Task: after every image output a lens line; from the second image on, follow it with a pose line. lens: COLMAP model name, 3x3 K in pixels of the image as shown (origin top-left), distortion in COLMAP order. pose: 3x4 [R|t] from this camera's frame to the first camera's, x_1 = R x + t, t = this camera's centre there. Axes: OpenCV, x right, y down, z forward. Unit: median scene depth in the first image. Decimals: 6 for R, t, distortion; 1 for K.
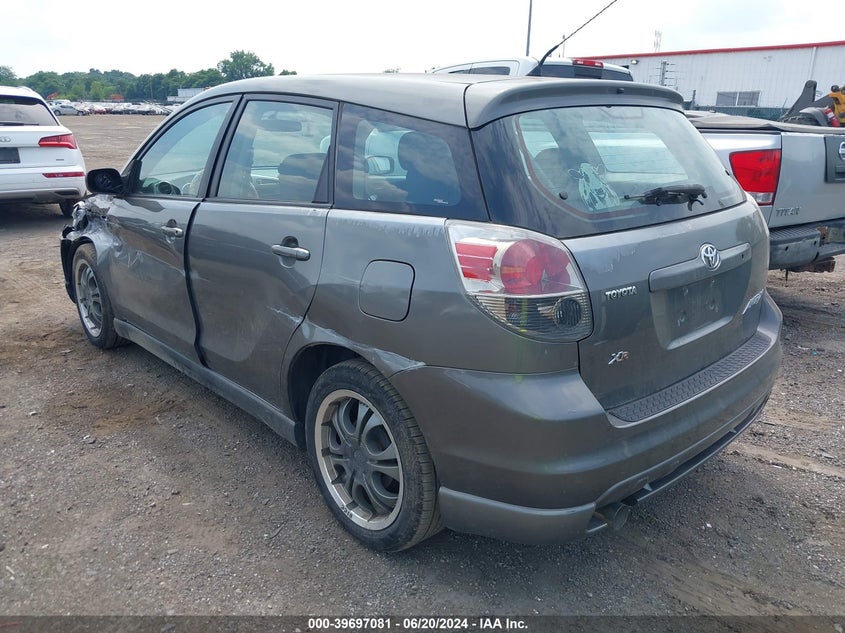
lens RADIAL K [[626.5, 0, 424.4], [0, 626.5, 317.3], [0, 0, 1]] dist [-0.003377, -0.000456]
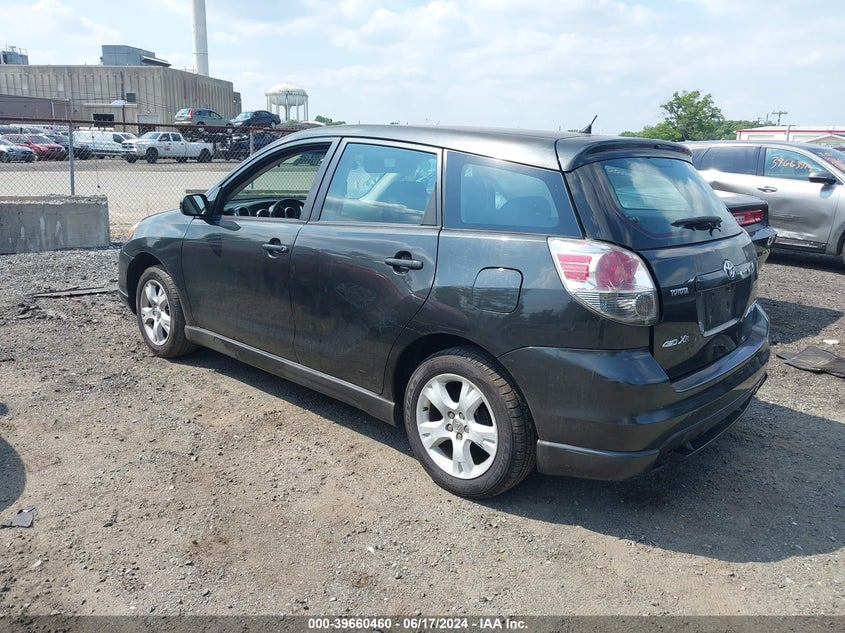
lens RADIAL K [[626.5, 0, 421.9], [0, 626.5, 306.1], [0, 0, 1]] dist [-0.003377, -0.000456]
pose [[0.996286, 0.010952, 0.085411, -0.297995], [-0.004483, 0.997131, -0.075567, 0.081108], [-0.085993, 0.074903, 0.993476, -0.260631]]
